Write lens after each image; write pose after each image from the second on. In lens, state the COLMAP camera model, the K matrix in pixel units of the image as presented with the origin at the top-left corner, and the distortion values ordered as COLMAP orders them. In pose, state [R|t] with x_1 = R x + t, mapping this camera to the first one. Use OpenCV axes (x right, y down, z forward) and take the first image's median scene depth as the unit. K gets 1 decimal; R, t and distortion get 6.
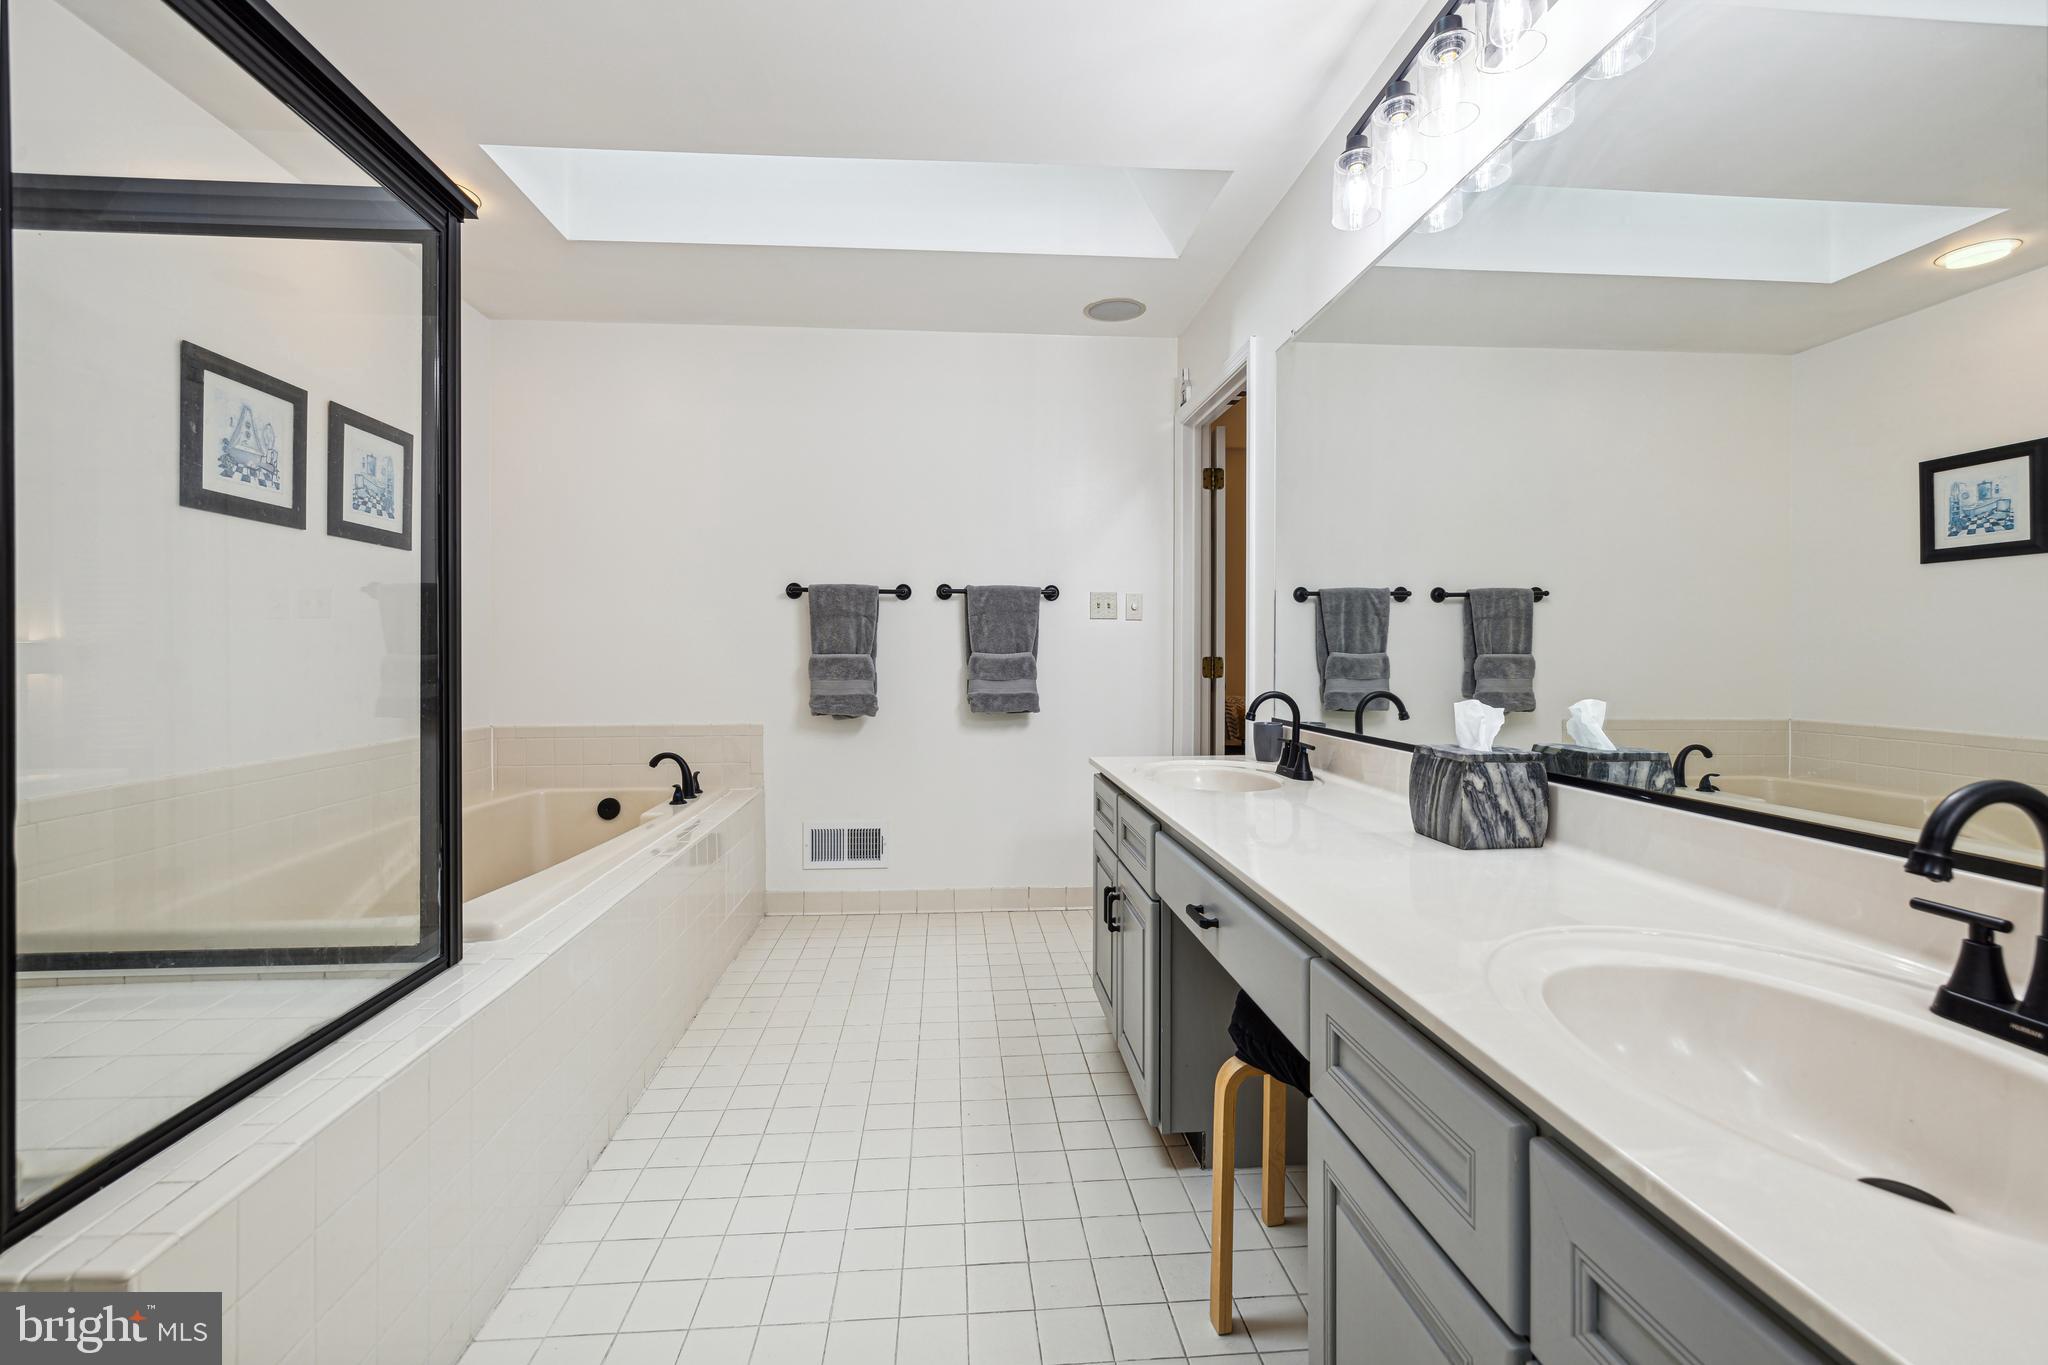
lens RADIAL K [[862.5, 0, 1015.7], [0, 862.5, 660.7], [0, 0, 1]] dist [0.004413, 0.000586]
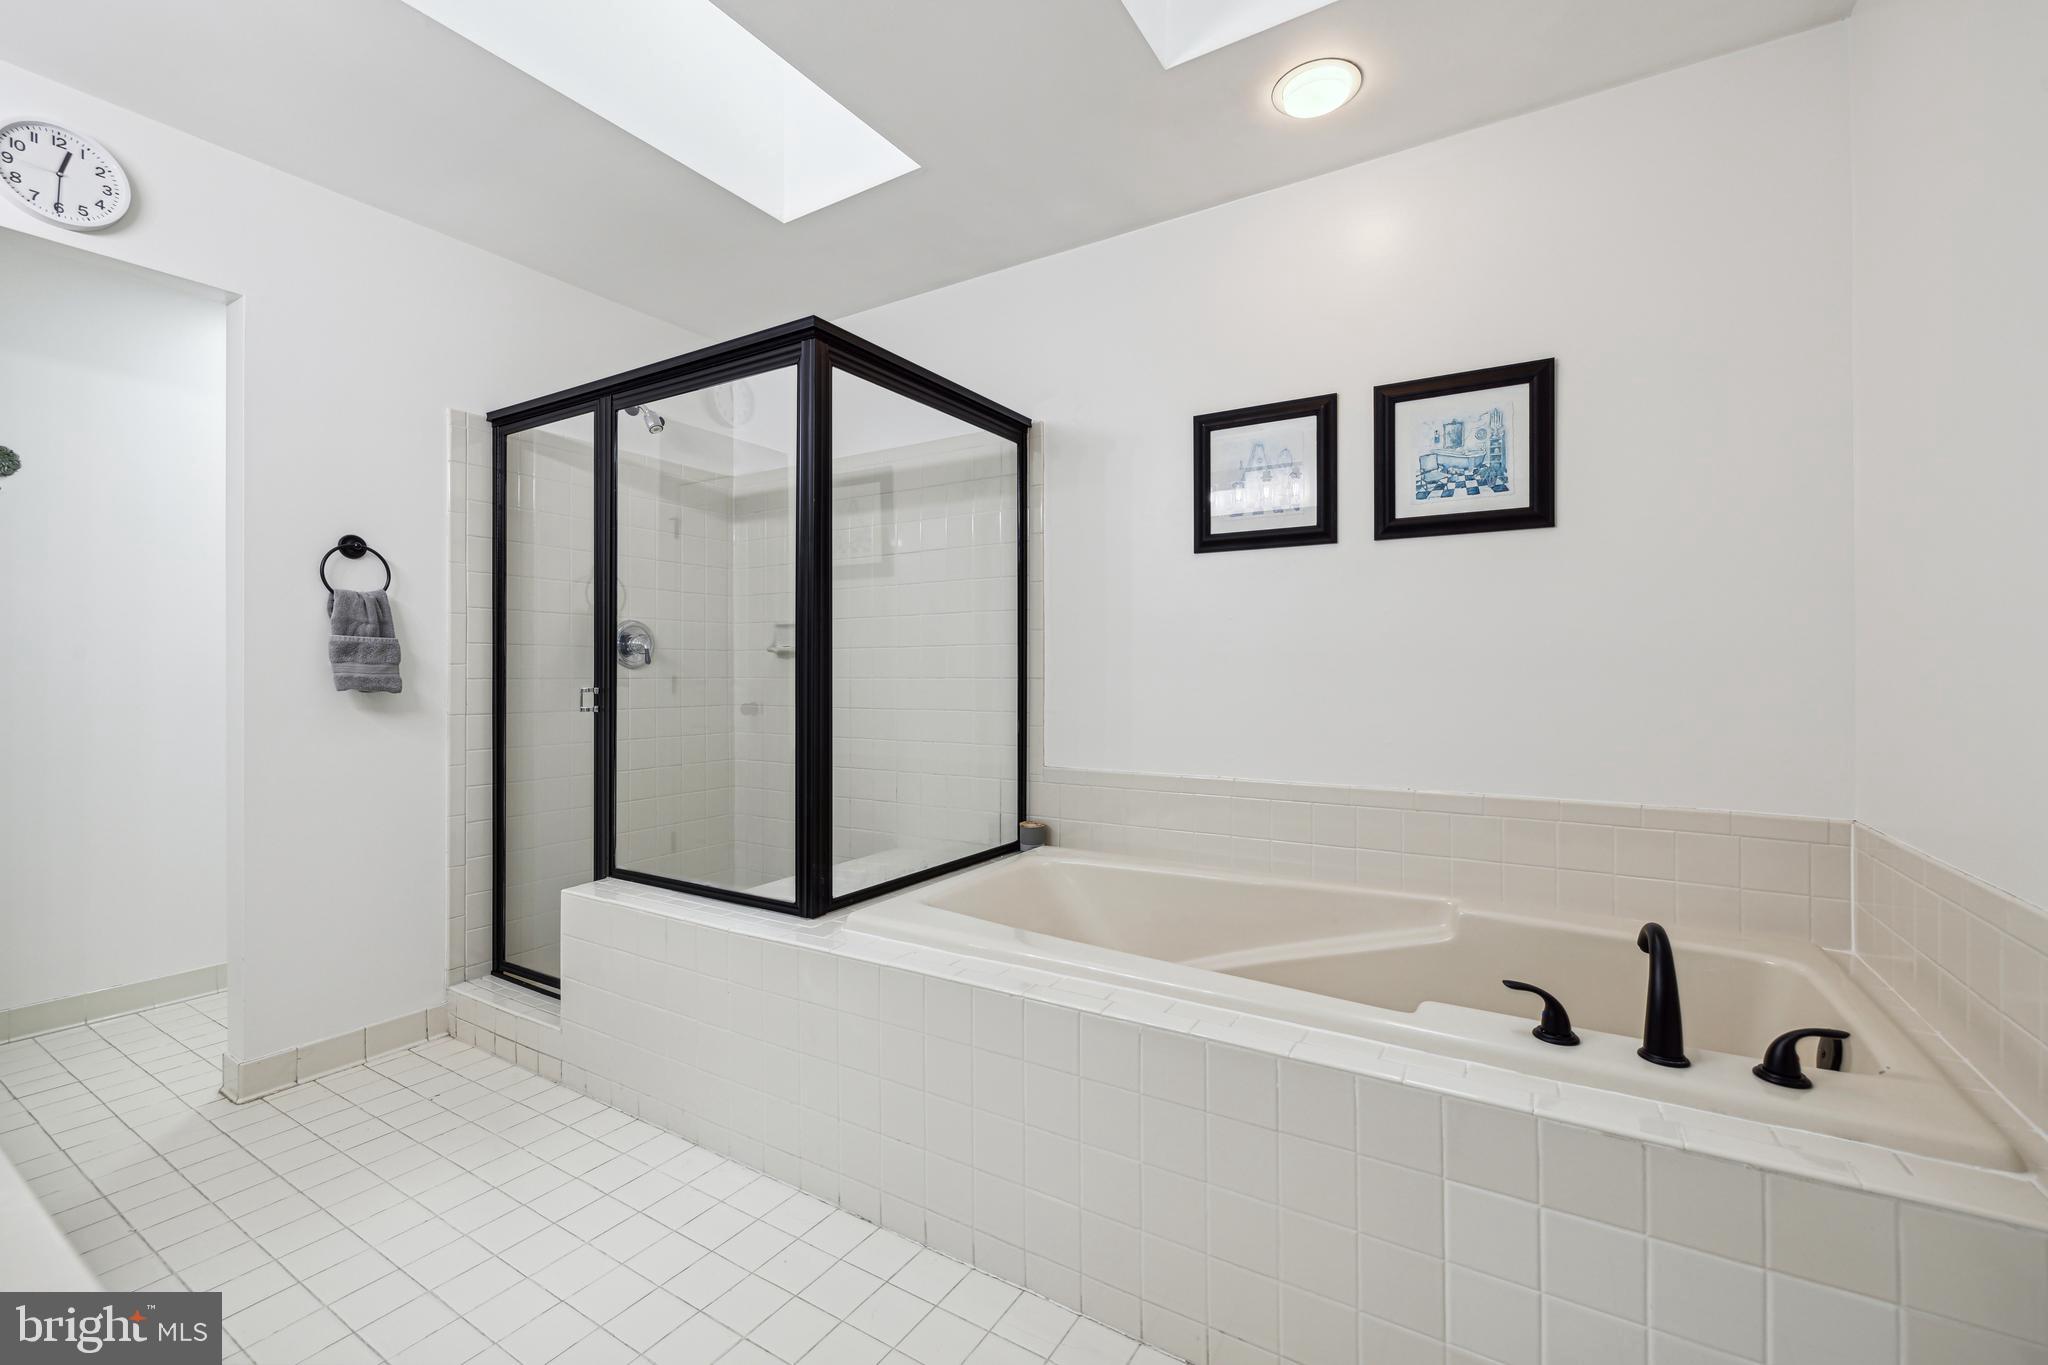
lens RADIAL K [[862.5, 0, 1018.4], [0, 862.5, 682.0], [0, 0, 1]] dist [0.004413, 0.000586]
pose [[-0.606368, 0.004161, -0.795173, 0.118660], [-0.010801, 0.999851, 0.013468, -0.008616], [0.795111, 0.016755, -0.606232, 1.185557]]
